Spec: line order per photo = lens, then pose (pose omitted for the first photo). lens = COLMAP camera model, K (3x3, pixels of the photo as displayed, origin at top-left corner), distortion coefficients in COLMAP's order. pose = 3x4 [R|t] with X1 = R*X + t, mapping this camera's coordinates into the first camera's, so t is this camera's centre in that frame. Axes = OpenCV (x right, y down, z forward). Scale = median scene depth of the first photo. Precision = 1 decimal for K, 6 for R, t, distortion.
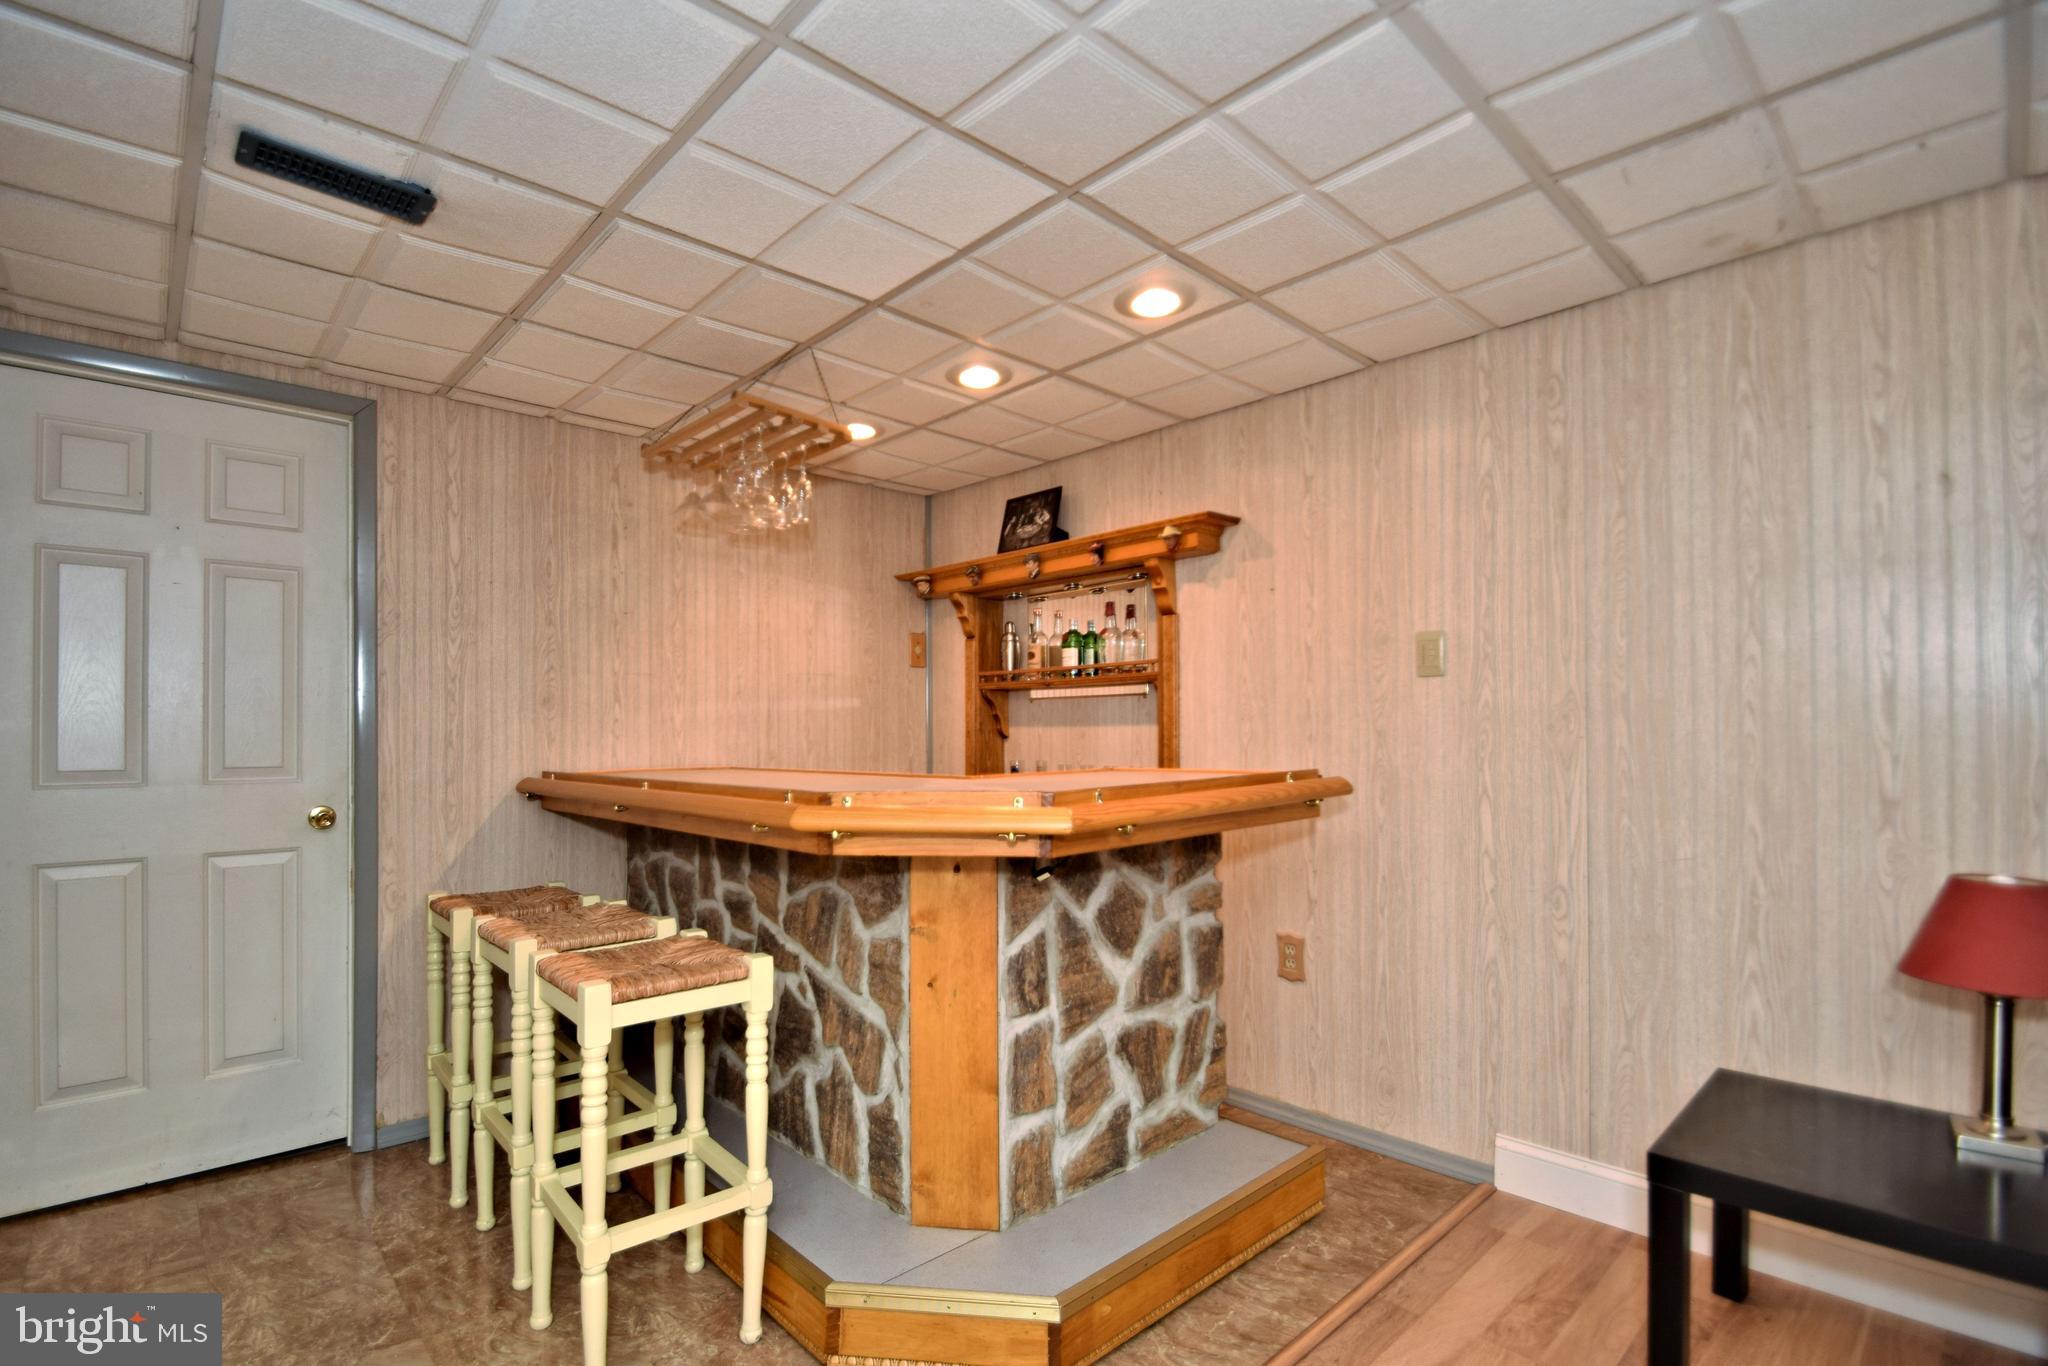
lens RADIAL K [[935.9, 0, 1024.5], [0, 935.9, 715.5], [0, 0, 1]] dist [-0.004028, -0.000604]
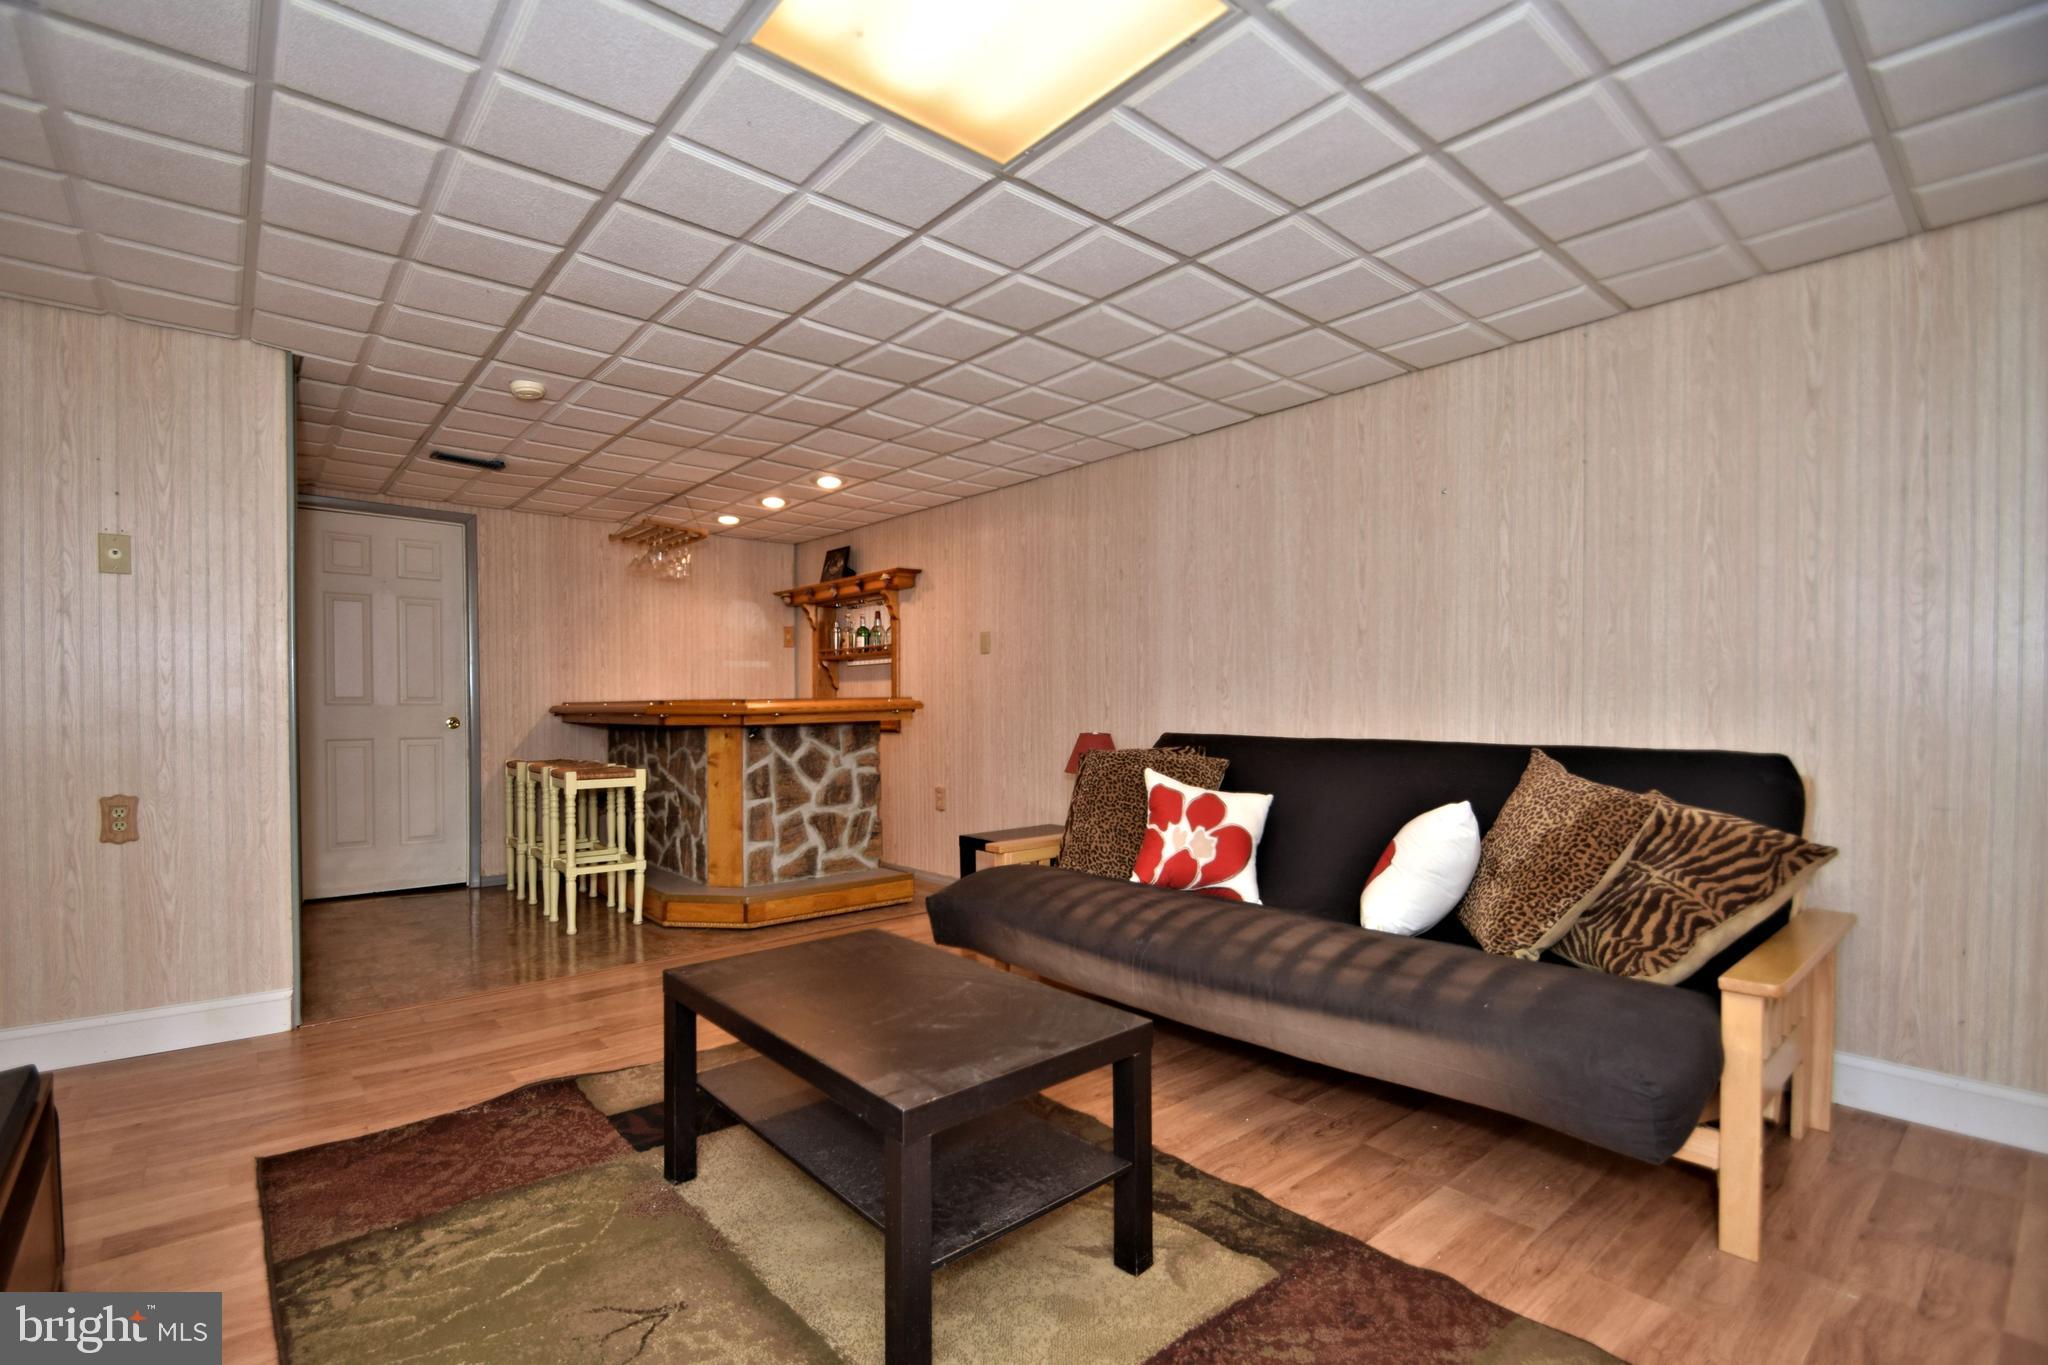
lens RADIAL K [[913.3, 0, 1024.3], [0, 913.3, 709.0], [0, 0, 1]] dist [-0.000342, -0.000018]
pose [[0.999204, 0.003734, -0.039708, 0.611199], [-0.002747, 0.999687, 0.024881, 0.029137], [0.039788, -0.024752, 0.998902, -1.007701]]
